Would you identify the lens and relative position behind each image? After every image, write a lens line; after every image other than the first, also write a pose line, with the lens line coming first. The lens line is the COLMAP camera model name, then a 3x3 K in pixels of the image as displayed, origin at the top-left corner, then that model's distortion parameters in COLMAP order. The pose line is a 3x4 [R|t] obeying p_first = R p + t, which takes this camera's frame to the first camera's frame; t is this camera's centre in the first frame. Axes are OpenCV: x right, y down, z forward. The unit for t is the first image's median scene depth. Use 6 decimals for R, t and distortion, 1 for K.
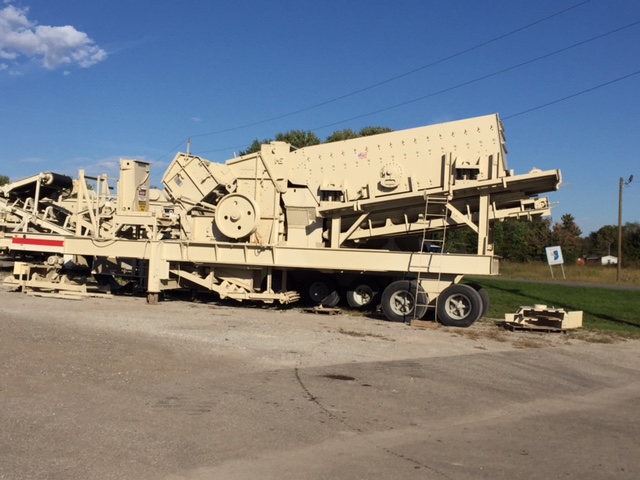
lens RADIAL K [[770.6, 0, 320.0], [0, 770.6, 240.0], [0, 0, 1]] dist [0.015939, 0.002356]
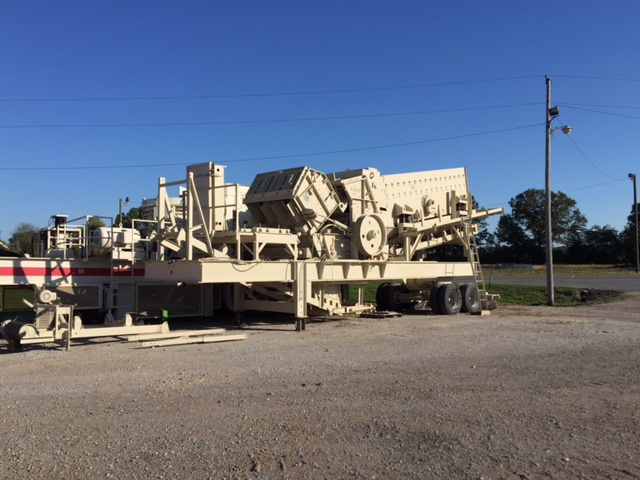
lens RADIAL K [[573.2, 0, 320.0], [0, 573.2, 240.0], [0, 0, 1]] dist [0.009280, 0.004785]
pose [[0.462272, -0.006828, 0.886712, -0.834589], [0.010465, 0.999943, 0.002244, -0.026365], [-0.886676, 0.008242, 0.462317, 0.694269]]
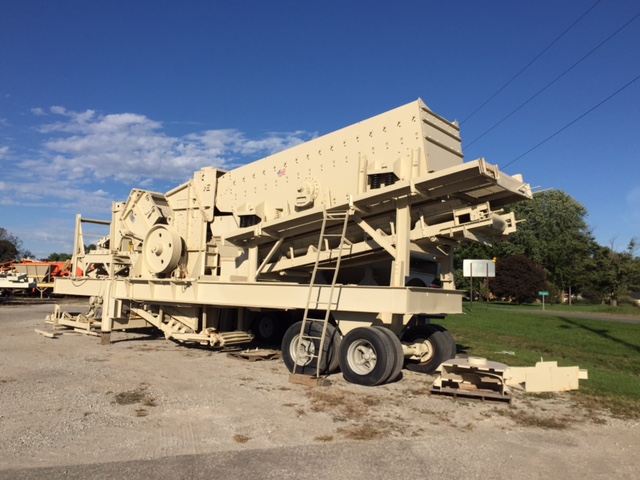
lens RADIAL K [[573.2, 0, 320.0], [0, 573.2, 240.0], [0, 0, 1]] dist [0.009280, 0.004785]
pose [[0.935115, -0.042102, -0.351833, 0.311247], [0.011472, 0.995993, -0.088693, 0.021107], [0.354158, 0.078902, 0.931851, 0.424144]]
